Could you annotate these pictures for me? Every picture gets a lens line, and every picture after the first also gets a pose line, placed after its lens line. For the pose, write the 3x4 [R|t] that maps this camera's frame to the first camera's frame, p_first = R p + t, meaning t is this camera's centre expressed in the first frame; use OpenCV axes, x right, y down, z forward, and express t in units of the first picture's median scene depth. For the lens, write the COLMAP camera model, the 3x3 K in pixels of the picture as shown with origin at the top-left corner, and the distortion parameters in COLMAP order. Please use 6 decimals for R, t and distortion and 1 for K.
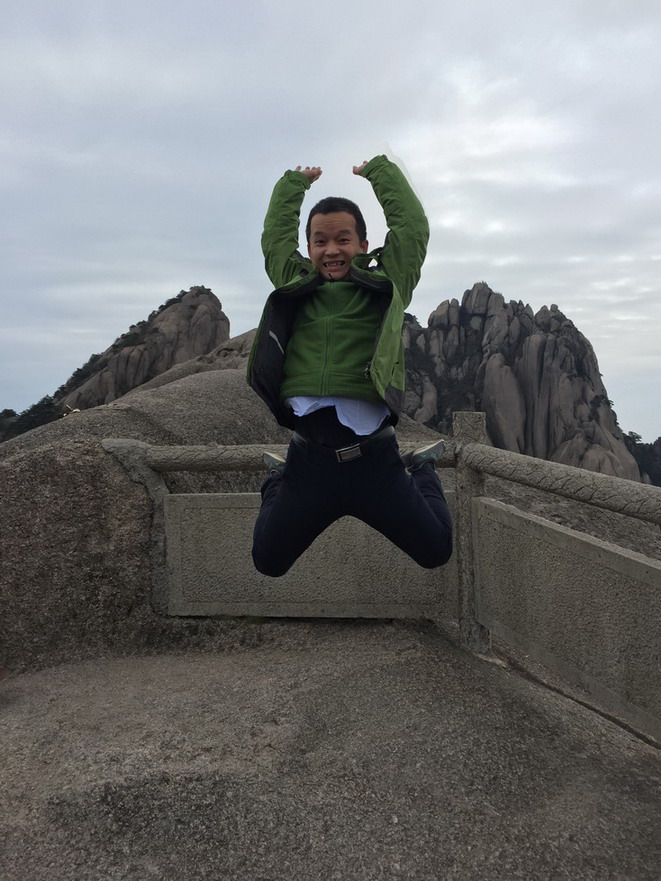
lens RADIAL K [[755.5, 0, 325.6], [0, 755.5, 445.0], [0, 0, 1]] dist [0.068796, -0.101730]
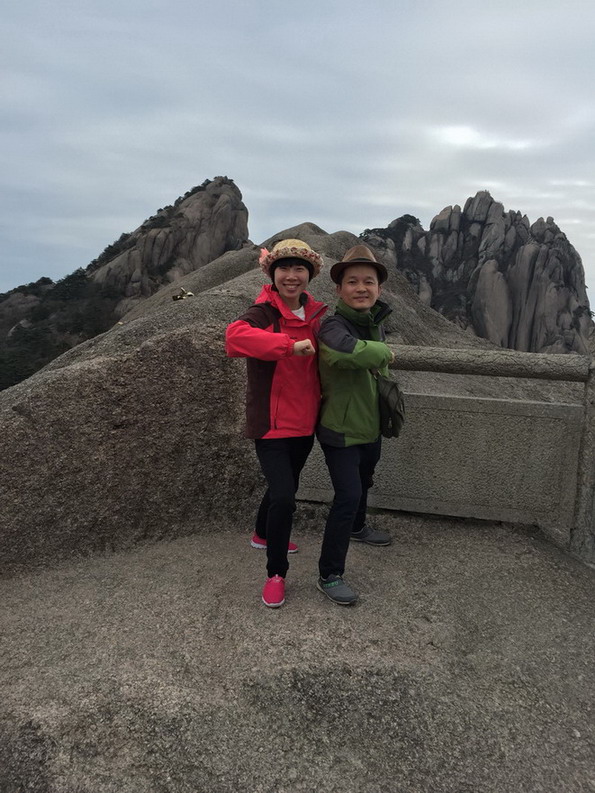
lens RADIAL K [[680.1, 0, 294.2], [0, 680.1, 400.7], [0, 0, 1]] dist [0.068796, -0.101730]
pose [[0.995800, 0.083464, -0.037630, -0.174548], [-0.079222, 0.991543, 0.102793, -0.008952], [0.045891, -0.099380, 0.993991, 0.069246]]
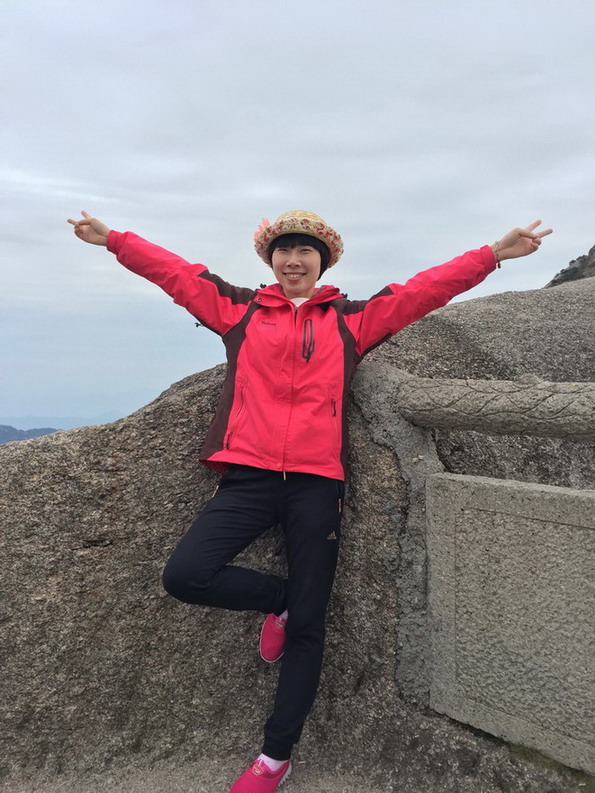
lens RADIAL K [[680.1, 0, 292.8], [0, 680.1, 391.8], [0, 0, 1]] dist [0.068796, -0.101730]
pose [[0.807344, 0.044952, -0.588367, -0.018501], [-0.028873, 0.998909, 0.036700, -0.003925], [0.589375, -0.012642, 0.807761, 0.587718]]
